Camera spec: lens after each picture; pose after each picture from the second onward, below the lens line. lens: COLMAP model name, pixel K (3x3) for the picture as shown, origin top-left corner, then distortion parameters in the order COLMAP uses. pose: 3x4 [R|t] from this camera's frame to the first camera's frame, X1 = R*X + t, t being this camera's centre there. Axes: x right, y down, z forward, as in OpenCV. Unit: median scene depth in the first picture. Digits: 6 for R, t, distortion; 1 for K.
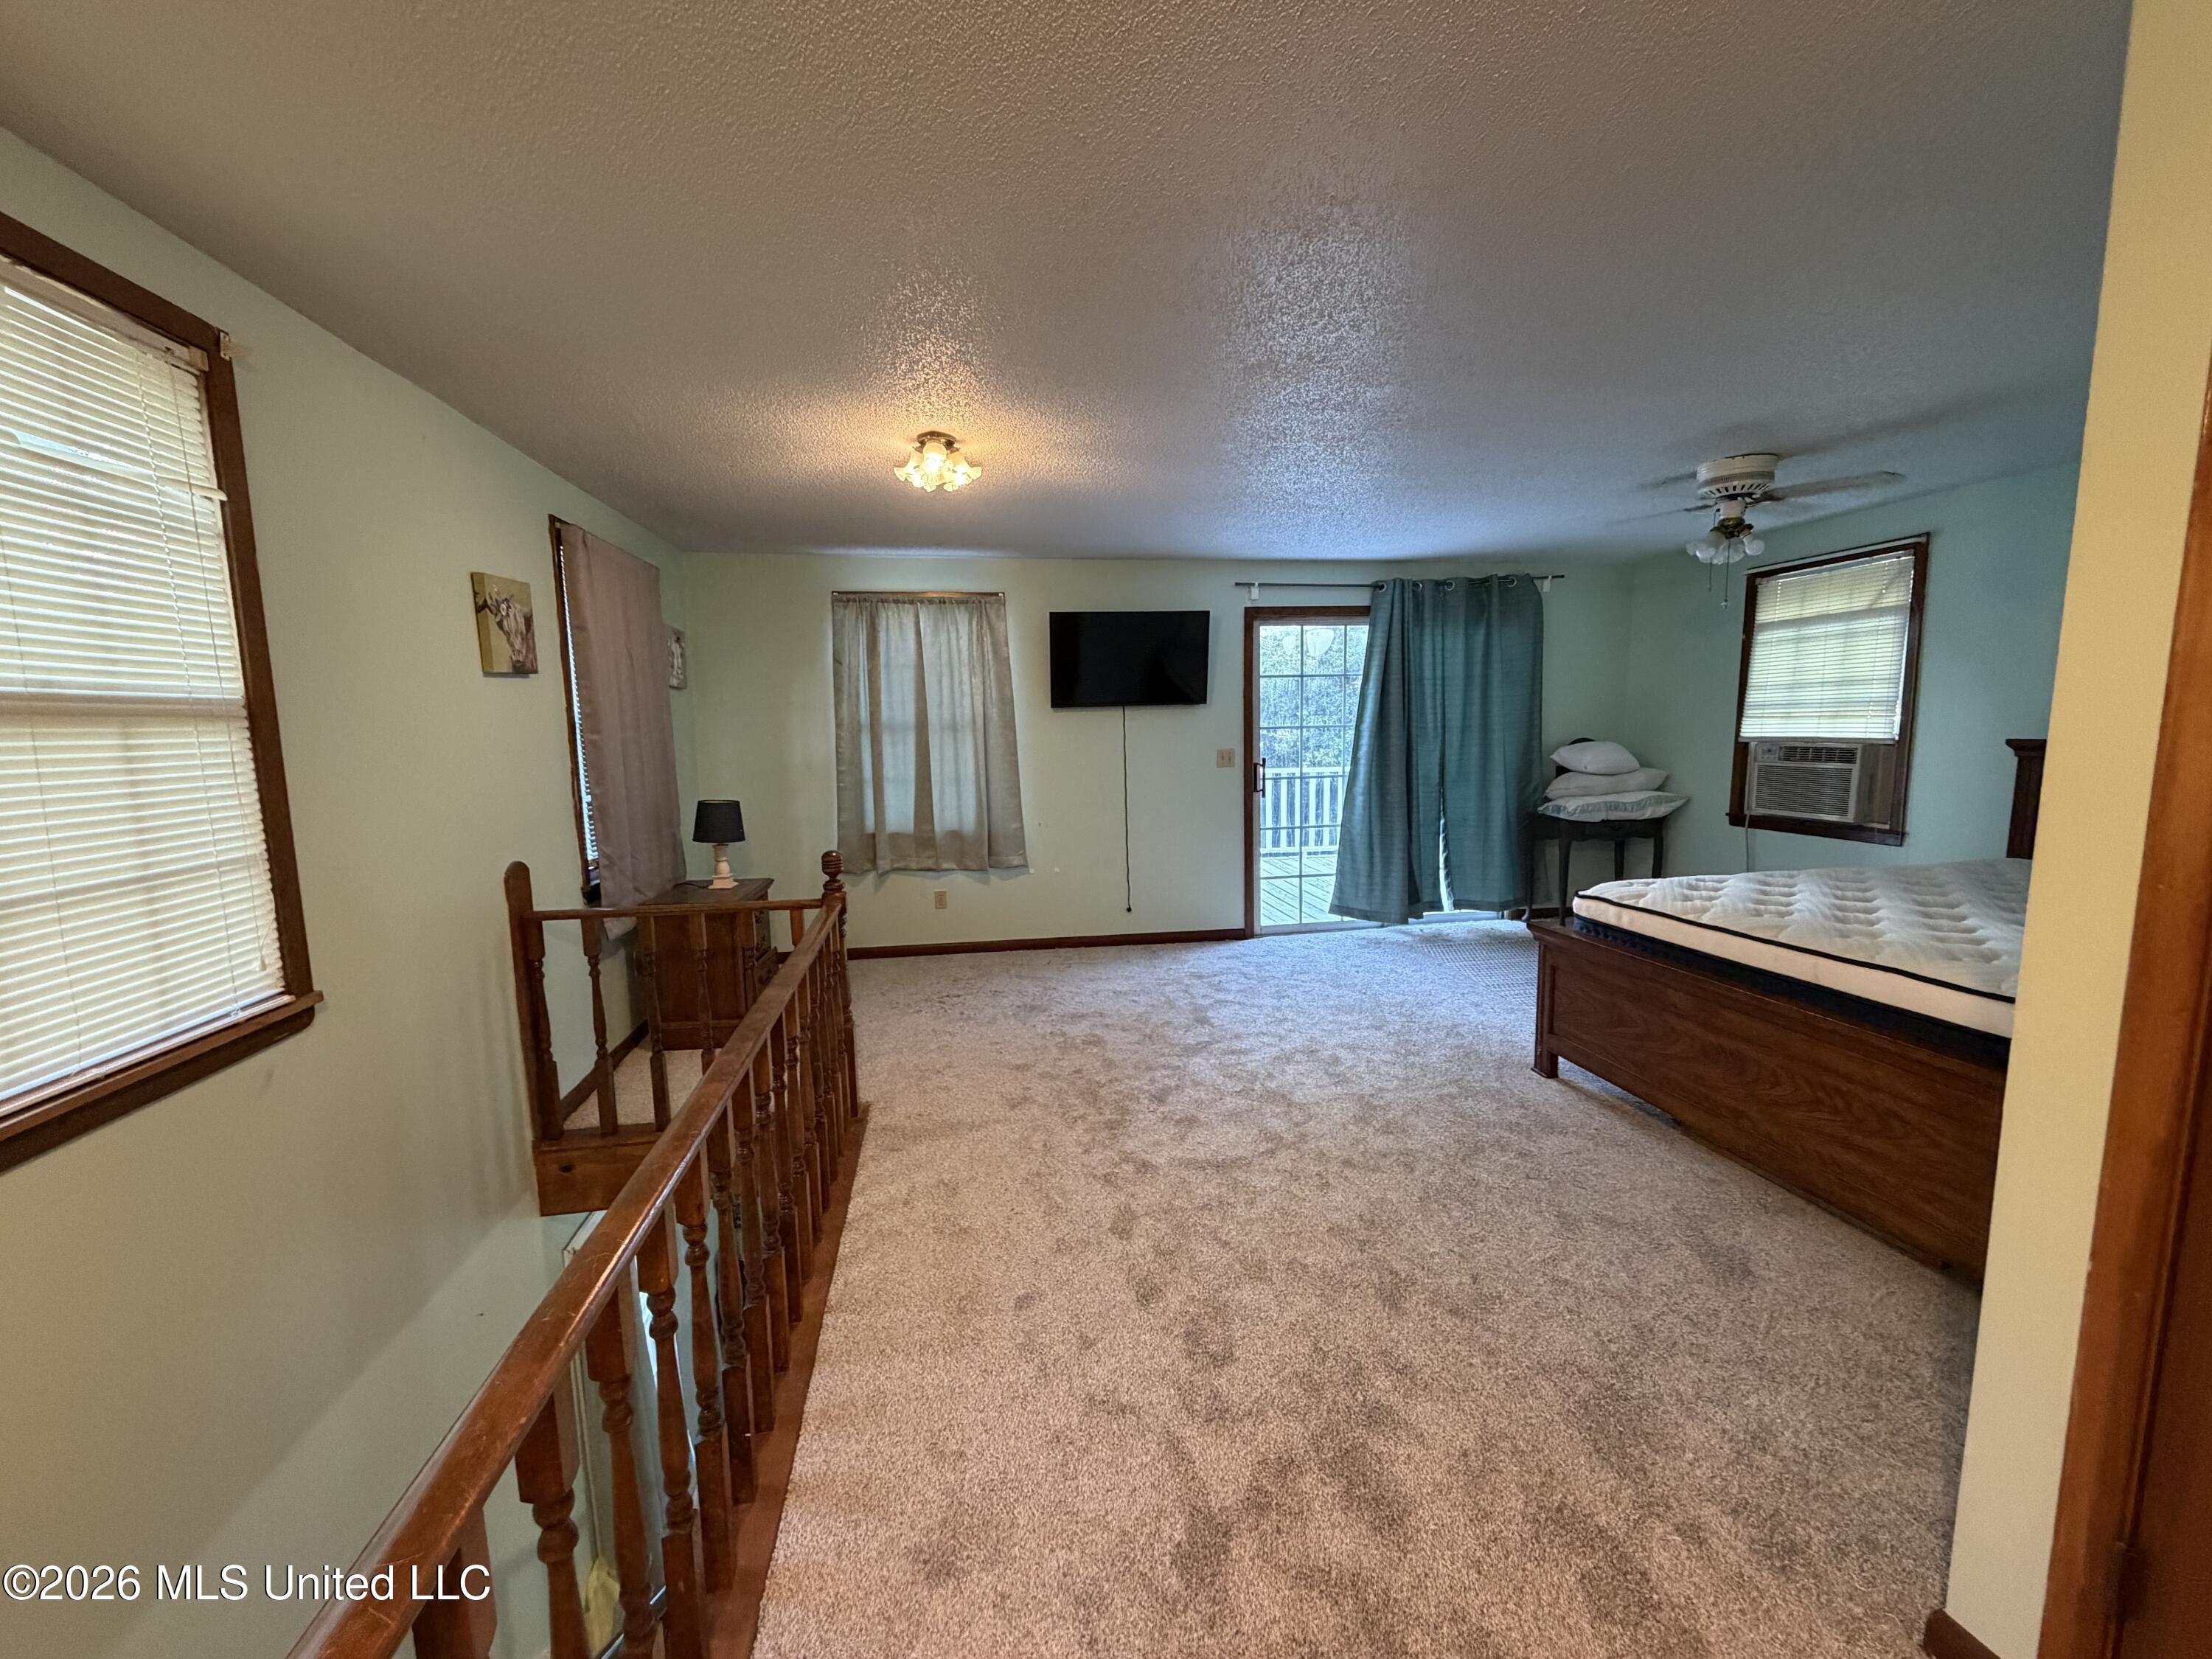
lens RADIAL K [[909.6, 0, 1109.0], [0, 909.6, 833.9], [0, 0, 1]] dist [0.000198, -0.000447]
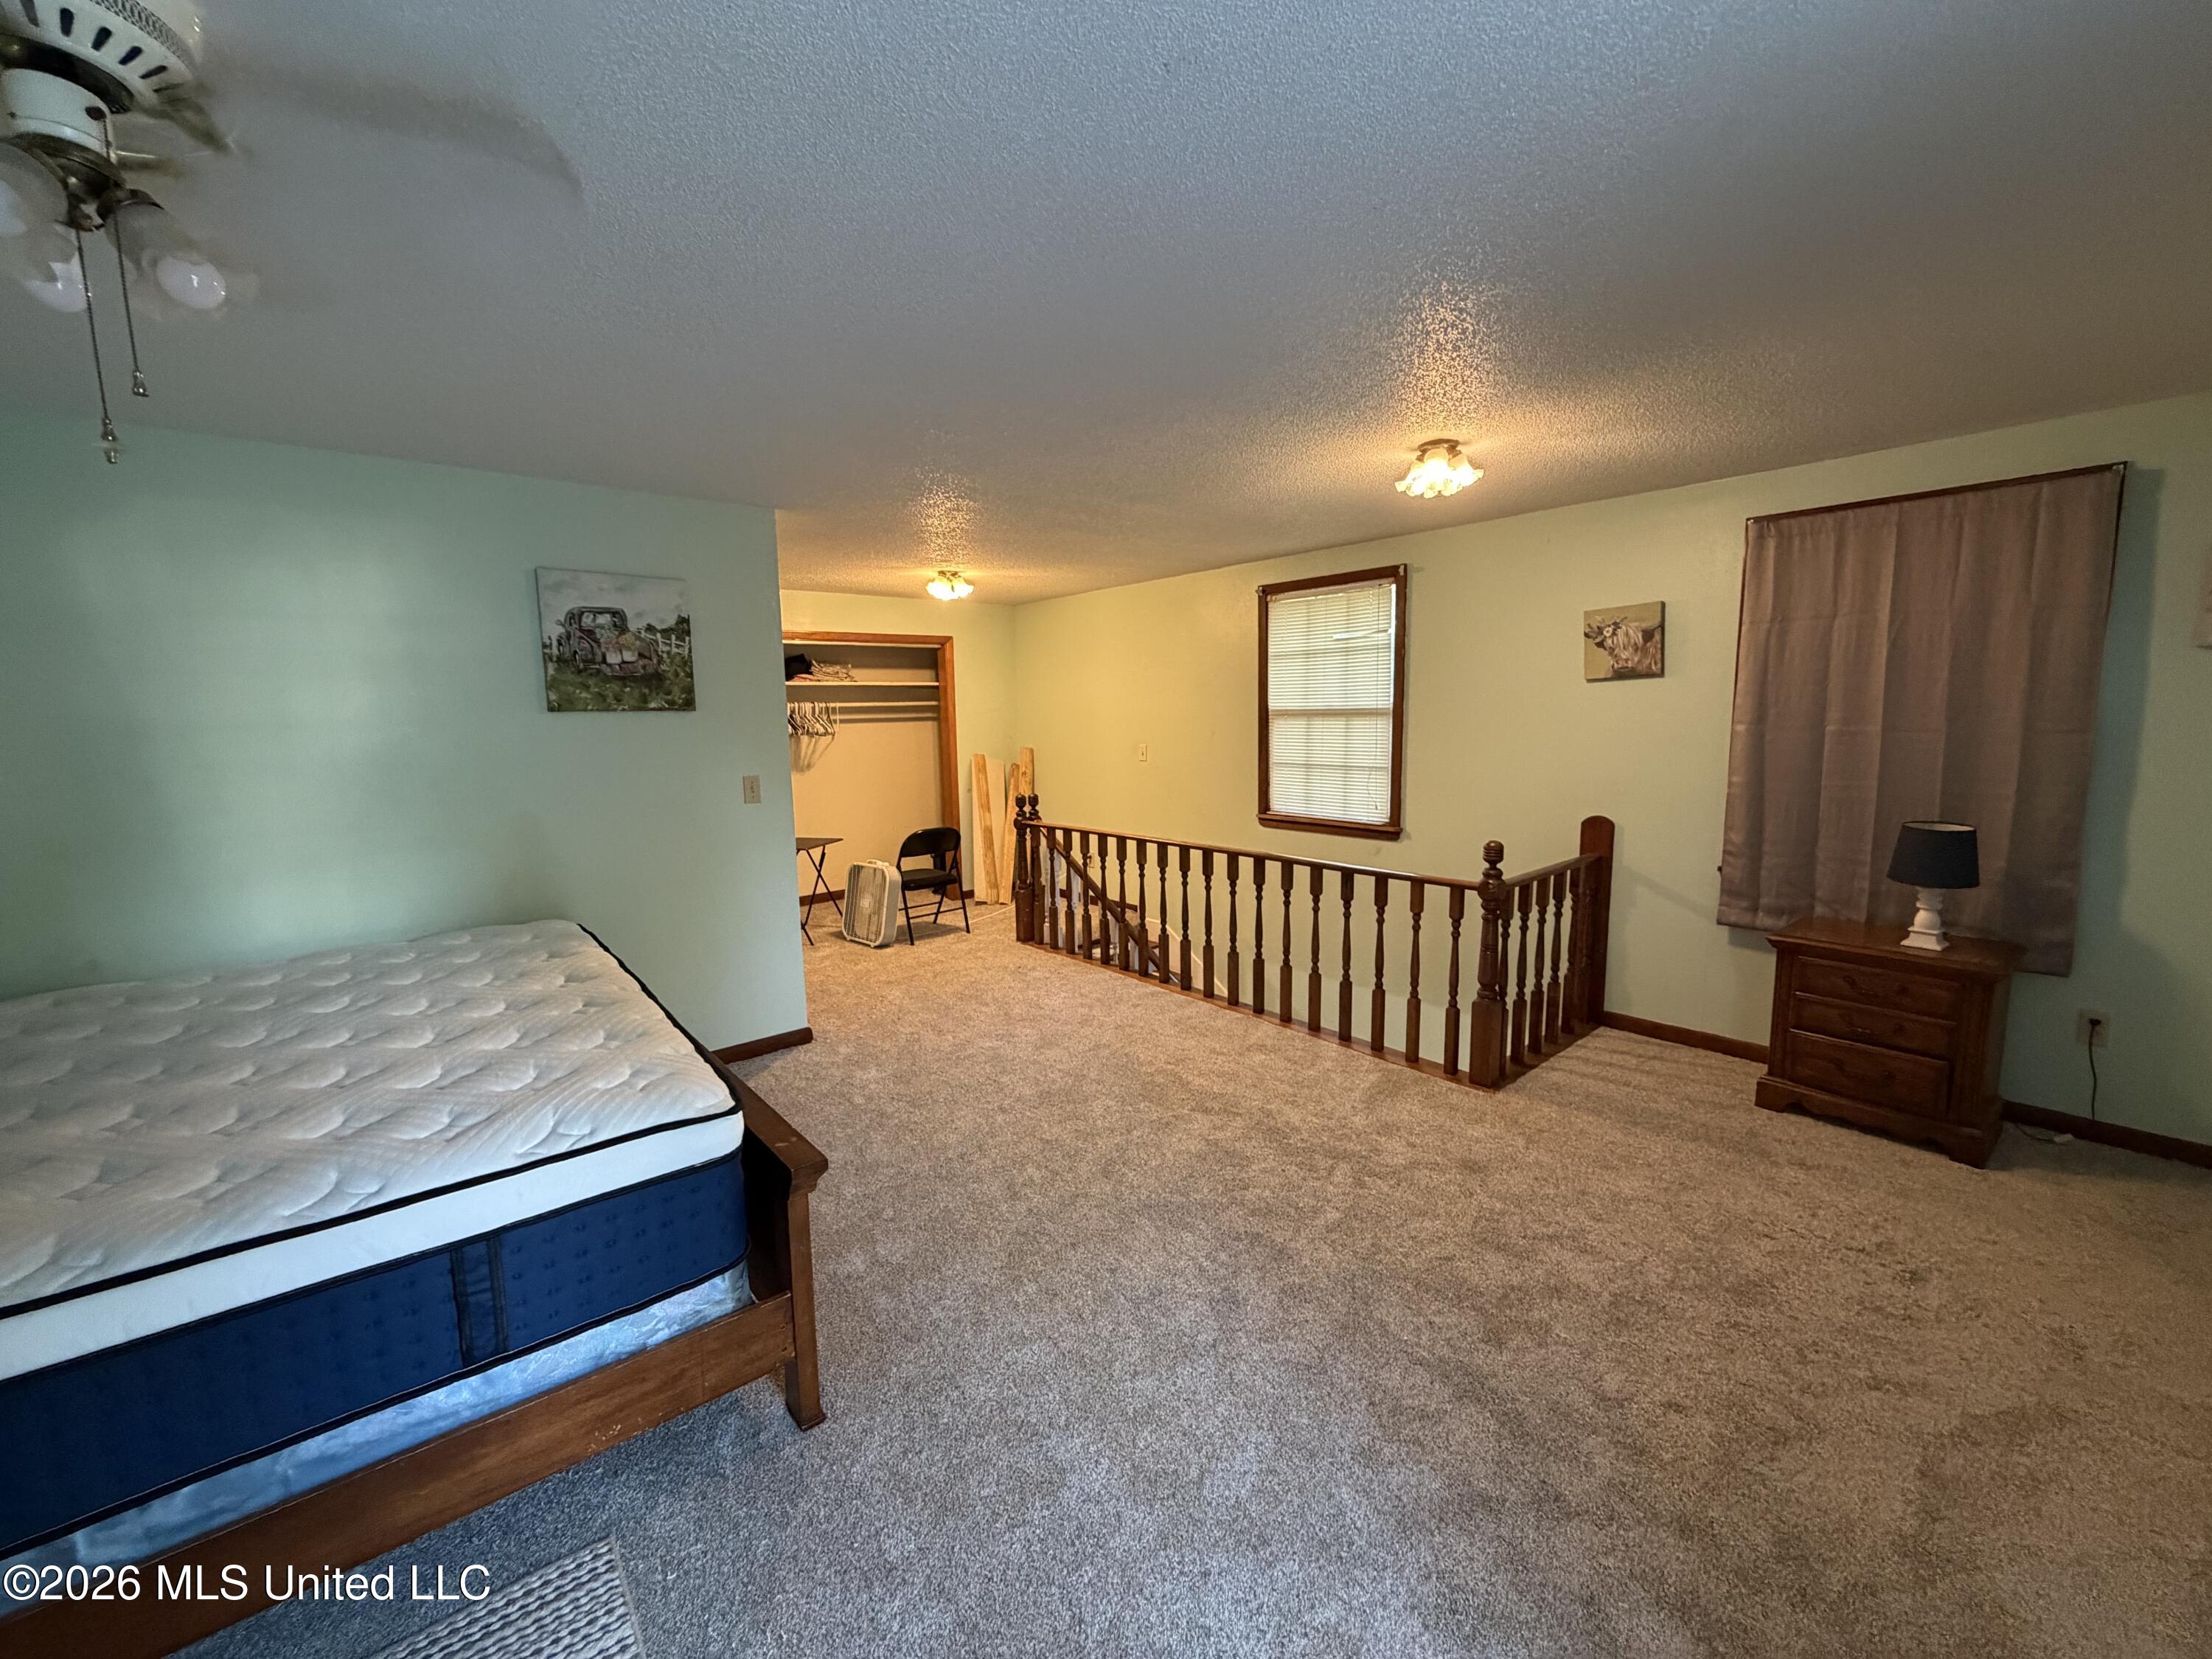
lens RADIAL K [[909.6, 0, 1109.0], [0, 909.6, 833.9], [0, 0, 1]] dist [0.000198, -0.000447]
pose [[-0.864369, 0.097234, -0.493368, 1.049534], [-0.031708, 0.968636, 0.246453, -0.404284], [0.501857, 0.228670, -0.834176, 2.787234]]
